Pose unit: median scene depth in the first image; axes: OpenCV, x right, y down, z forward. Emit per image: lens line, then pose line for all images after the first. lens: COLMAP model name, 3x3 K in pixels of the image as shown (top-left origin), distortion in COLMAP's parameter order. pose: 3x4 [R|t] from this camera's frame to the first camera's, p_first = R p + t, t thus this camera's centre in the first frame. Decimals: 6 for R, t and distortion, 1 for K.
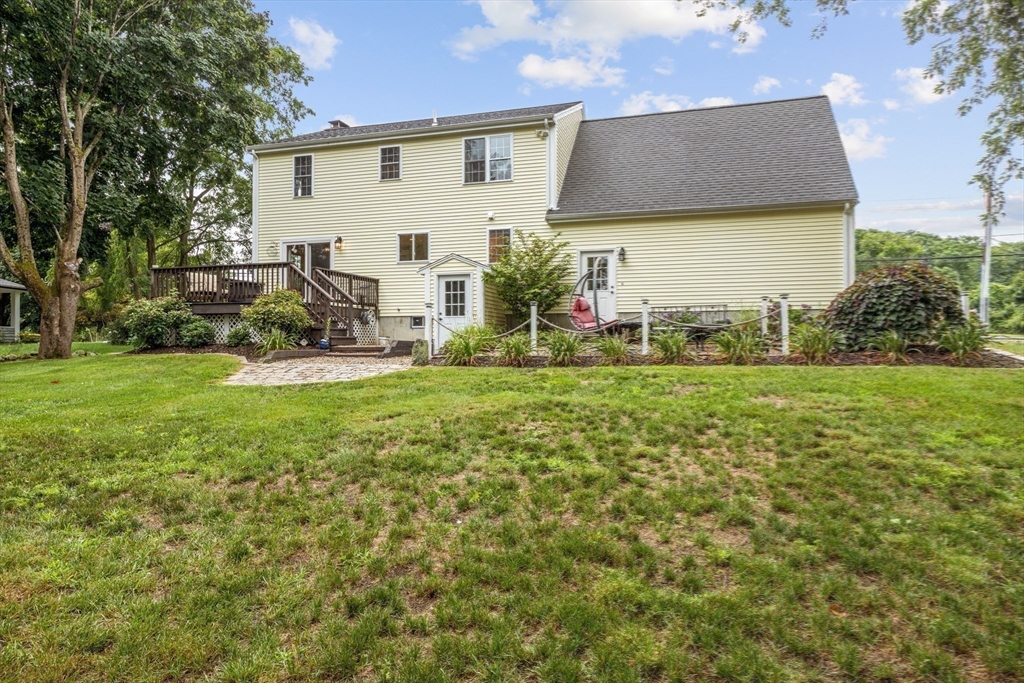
lens RADIAL K [[636.7, 0, 512.0], [0, 636.7, 341.5], [0, 0, 1]] dist [-0.000274, -0.000008]
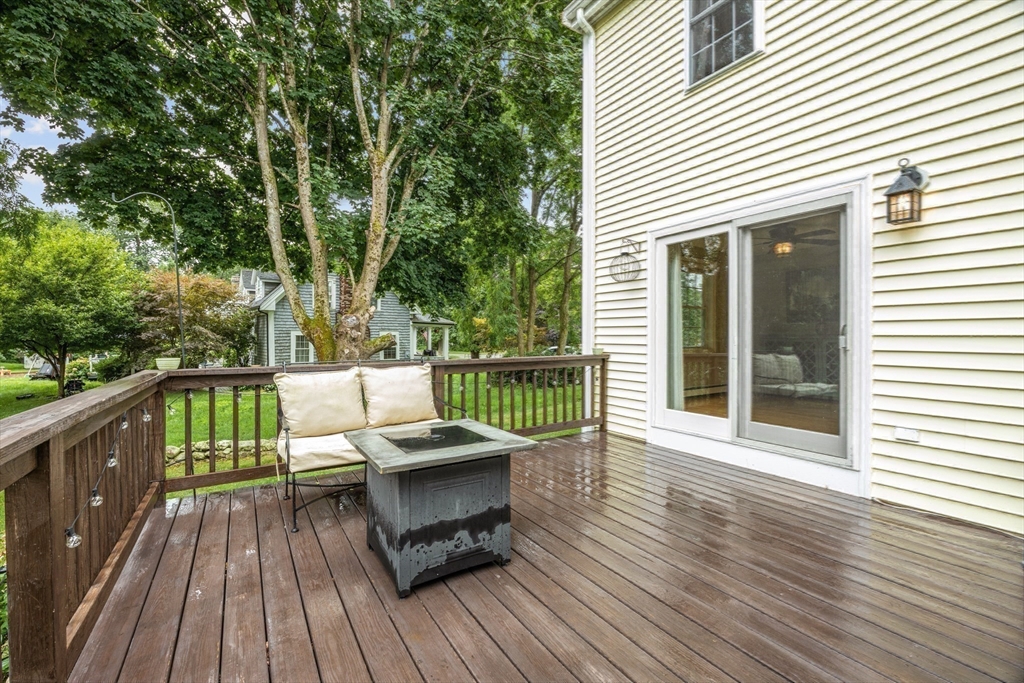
lens RADIAL K [[423.6, 0, 512.0], [0, 423.6, 341.5], [0, 0, 1]] dist [-0.020592, 0.000244]
pose [[0.757094, 0.011212, -0.653210, -0.293501], [0.000770, 0.999837, 0.018054, -0.113473], [0.653306, -0.014172, 0.756961, 0.844037]]
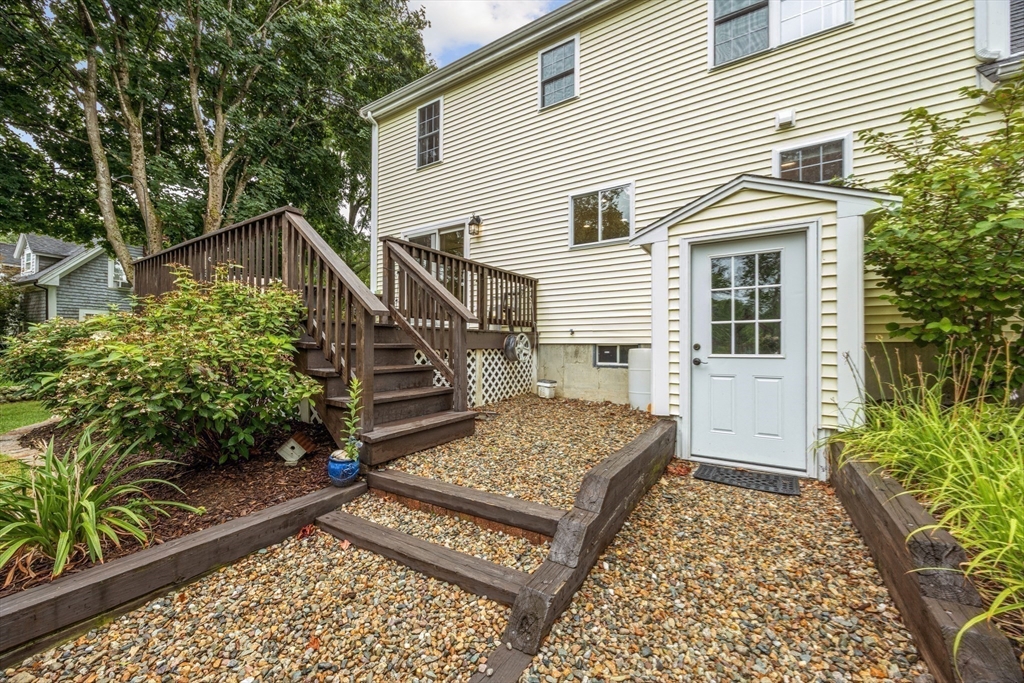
lens RADIAL K [[386.5, 0, 512.0], [0, 386.5, 341.5], [0, 0, 1]] dist [0.001136, -0.004239]
pose [[0.961127, 0.003763, -0.276080, -0.137710], [-0.005321, 0.999974, -0.004894, -0.040523], [0.276054, 0.006173, 0.961122, 0.674097]]
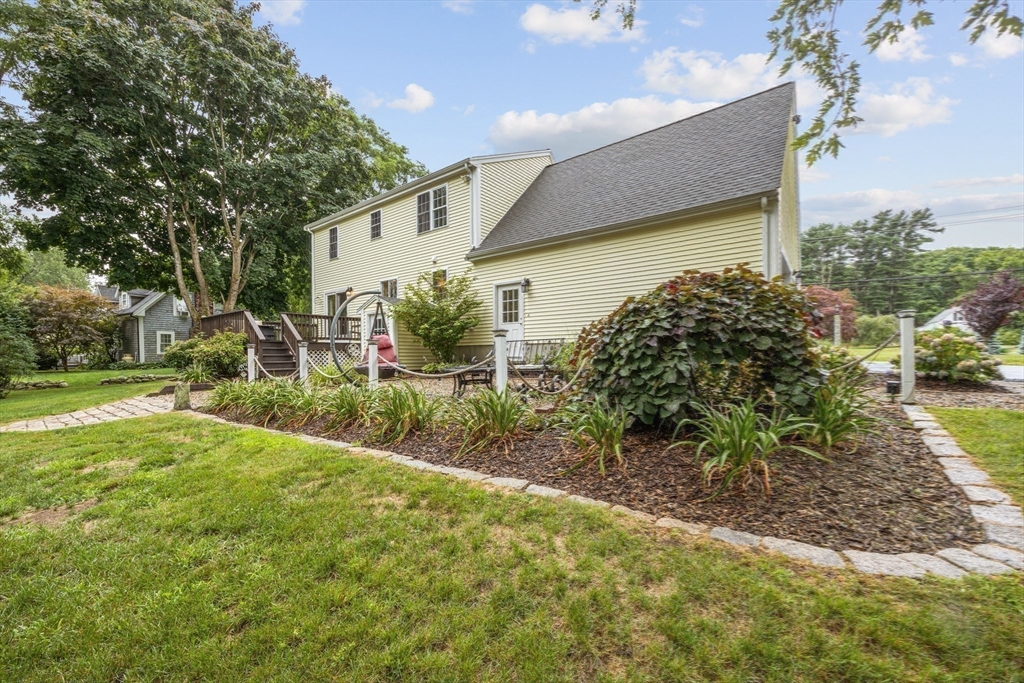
lens RADIAL K [[411.2, 0, 506.7], [0, 411.2, 359.4], [0, 0, 1]] dist [-0.000341, -0.000205]
pose [[0.926954, -0.000130, -0.375175, 0.354792], [0.005805, 0.999885, 0.013997, -0.028079], [0.375130, -0.015152, 0.926848, 0.357651]]
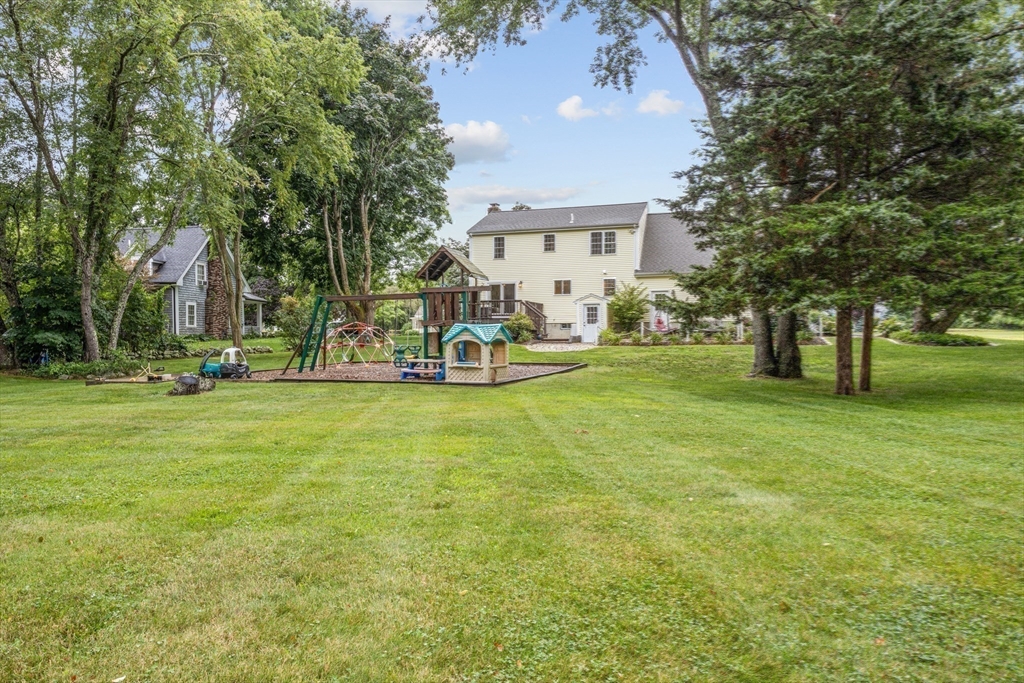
lens RADIAL K [[686.3, 0, 512.0], [0, 686.3, 341.5], [0, 0, 1]] dist [-0.002221, -0.000478]
pose [[0.999904, -0.000277, -0.013877, -0.282352], [0.000393, 0.999965, 0.008323, -0.001608], [0.013874, -0.008328, 0.999869, -1.086641]]
